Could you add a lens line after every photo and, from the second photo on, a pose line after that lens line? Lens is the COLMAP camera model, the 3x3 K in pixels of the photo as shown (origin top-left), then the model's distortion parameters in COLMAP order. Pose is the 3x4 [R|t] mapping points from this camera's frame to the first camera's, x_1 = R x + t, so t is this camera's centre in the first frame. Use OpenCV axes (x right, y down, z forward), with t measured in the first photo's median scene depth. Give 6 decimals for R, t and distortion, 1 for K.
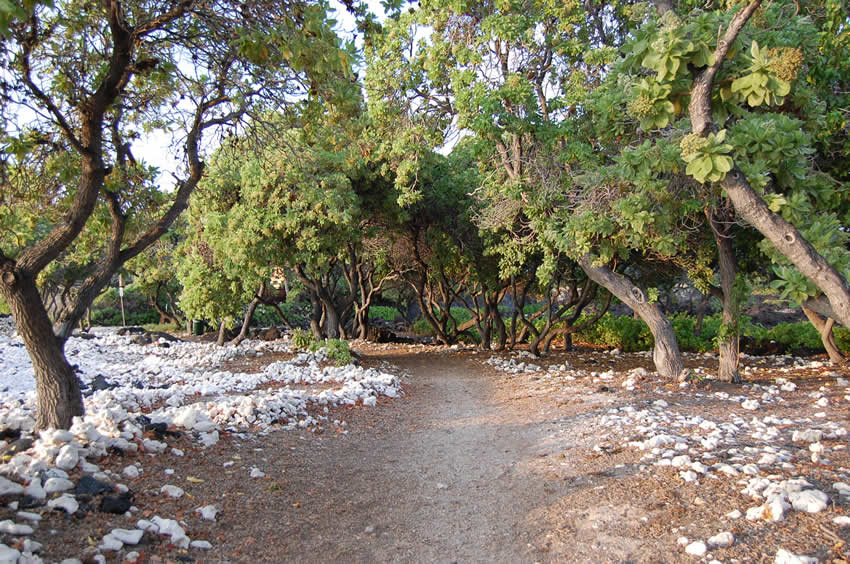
lens RADIAL K [[768.5, 0, 425.0], [0, 768.5, 282.0], [0, 0, 1]] dist [-0.058798, 0.011982]
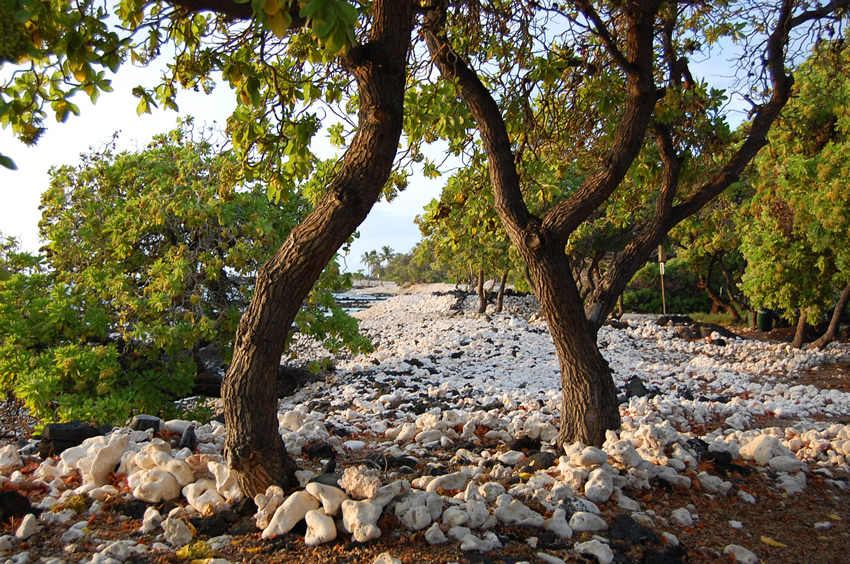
lens RADIAL K [[768.5, 0, 425.0], [0, 768.5, 282.0], [0, 0, 1]] dist [-0.058798, 0.011982]
pose [[0.824068, 0.016828, -0.566242, -0.177302], [-0.021574, 0.999766, -0.001685, 0.035596], [0.566081, 0.013604, 0.824238, 0.263345]]
